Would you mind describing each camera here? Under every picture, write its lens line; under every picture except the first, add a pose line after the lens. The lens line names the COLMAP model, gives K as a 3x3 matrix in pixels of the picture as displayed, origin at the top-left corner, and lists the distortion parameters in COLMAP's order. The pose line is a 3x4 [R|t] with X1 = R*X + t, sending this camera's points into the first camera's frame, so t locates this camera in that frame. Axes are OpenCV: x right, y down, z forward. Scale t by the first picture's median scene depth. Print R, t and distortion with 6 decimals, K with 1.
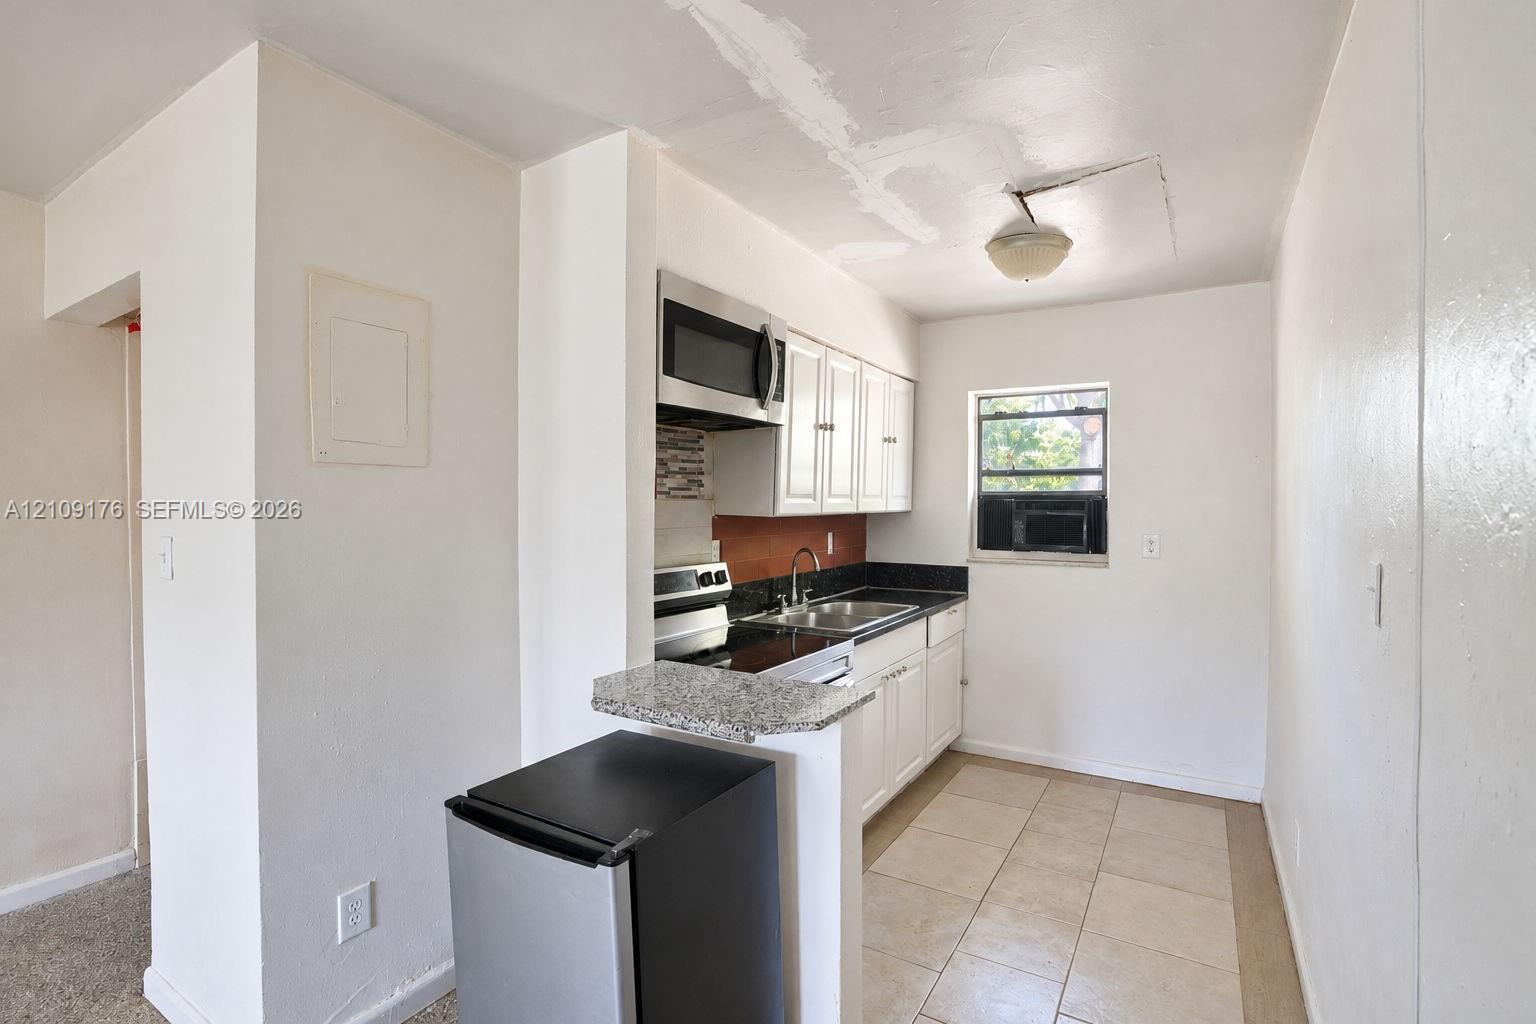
lens RADIAL K [[703.5, 0, 766.4], [0, 703.5, 504.2], [0, 0, 1]] dist [-0.036385, 0.004400]
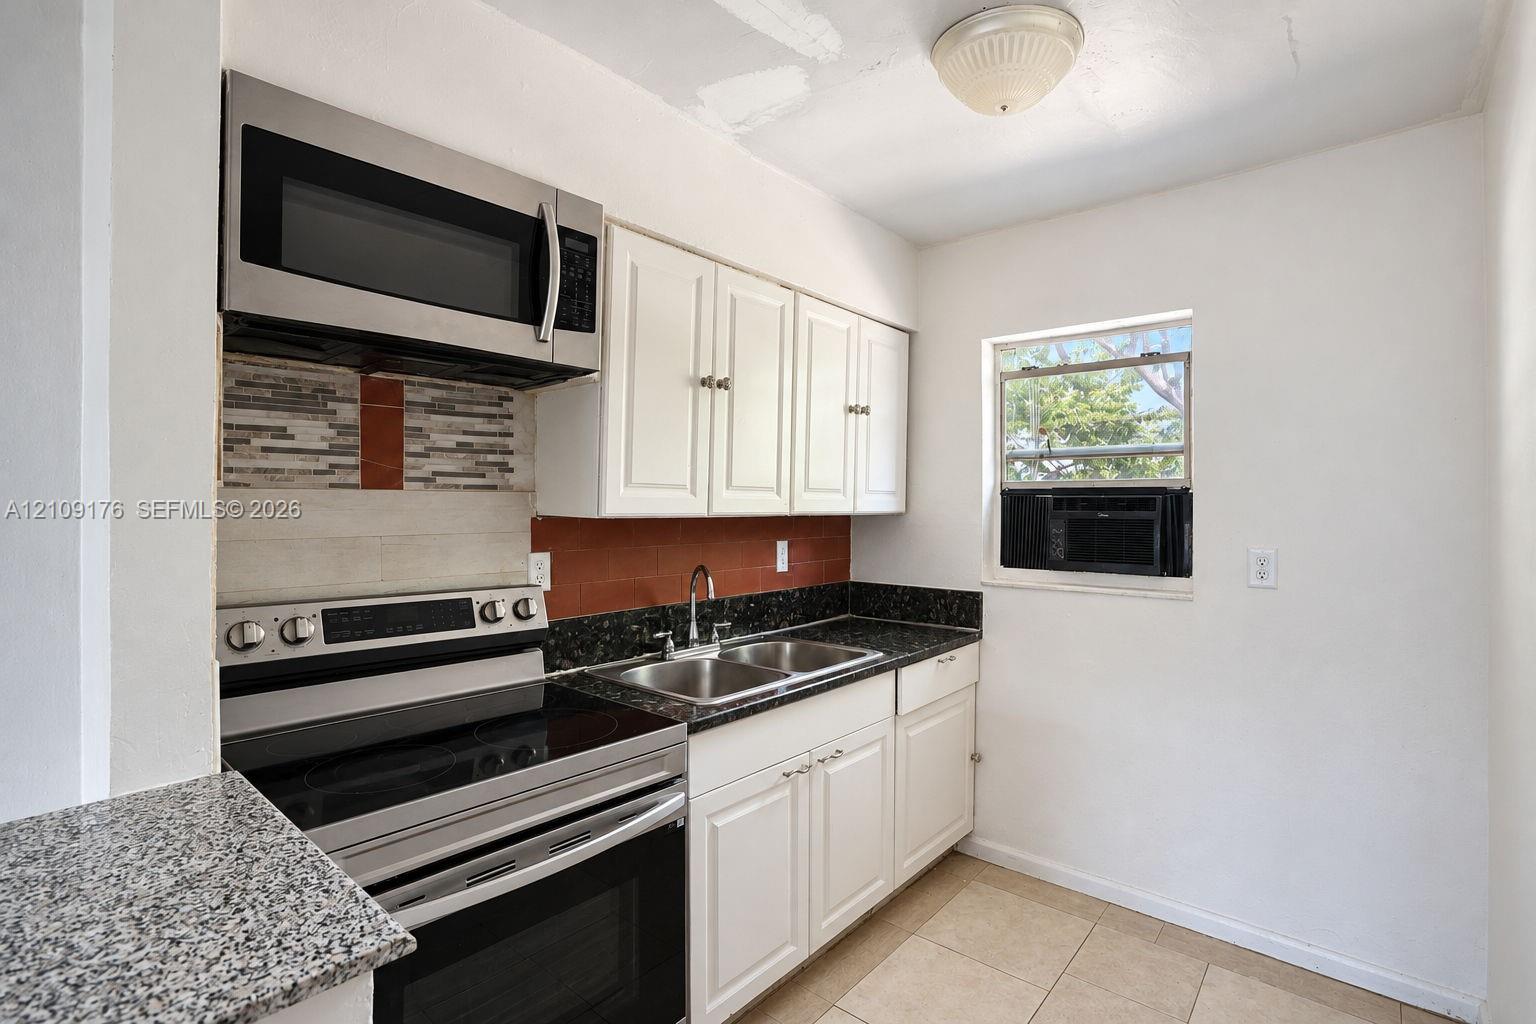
lens RADIAL K [[703.5, 0, 769.2], [0, 703.5, 506.9], [0, 0, 1]] dist [-0.036385, 0.004400]
pose [[0.986932, 0.000909, -0.161135, 0.217383], [-0.001202, 0.999998, -0.001724, 0.007392], [0.161133, 0.001895, 0.986931, 0.320672]]
